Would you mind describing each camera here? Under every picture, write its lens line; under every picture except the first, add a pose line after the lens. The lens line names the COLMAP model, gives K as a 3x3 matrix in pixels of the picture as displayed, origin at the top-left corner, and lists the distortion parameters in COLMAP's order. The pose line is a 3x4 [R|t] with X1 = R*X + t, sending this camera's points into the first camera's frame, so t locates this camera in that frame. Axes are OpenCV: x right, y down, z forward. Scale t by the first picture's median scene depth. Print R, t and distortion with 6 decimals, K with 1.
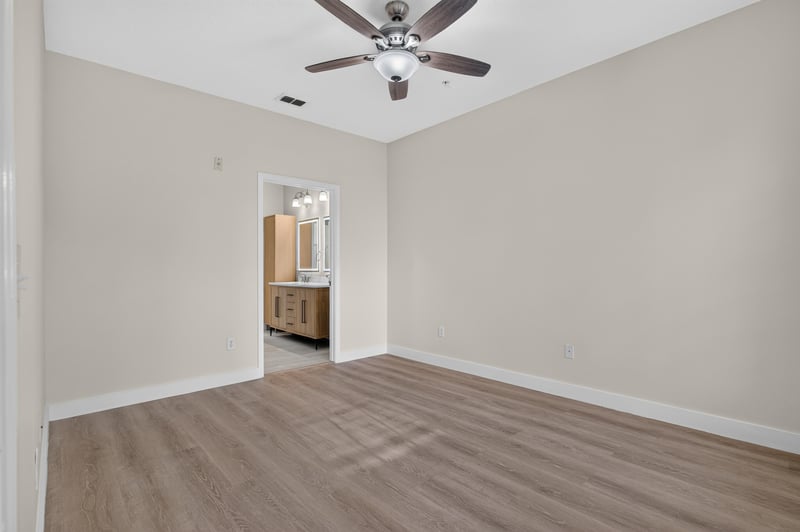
lens RADIAL K [[382.2, 0, 400.0], [0, 382.2, 266.0], [0, 0, 1]] dist [-0.001849, -0.000199]
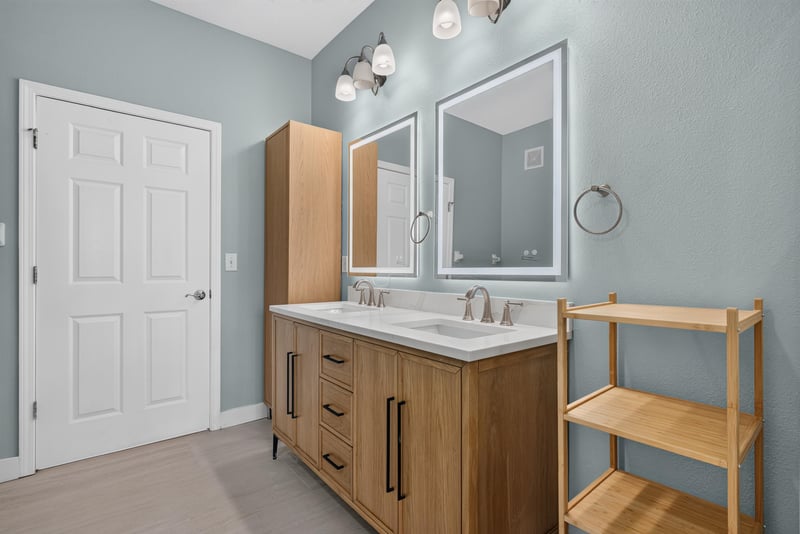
lens RADIAL K [[382.2, 0, 400.0], [0, 382.2, 267.0], [0, 0, 1]] dist [-0.001849, -0.000199]
pose [[0.998174, 0.004411, -0.060241, -0.467722], [-0.004308, 0.999989, 0.001844, 0.012826], [0.060249, -0.001581, 0.998182, 1.516958]]
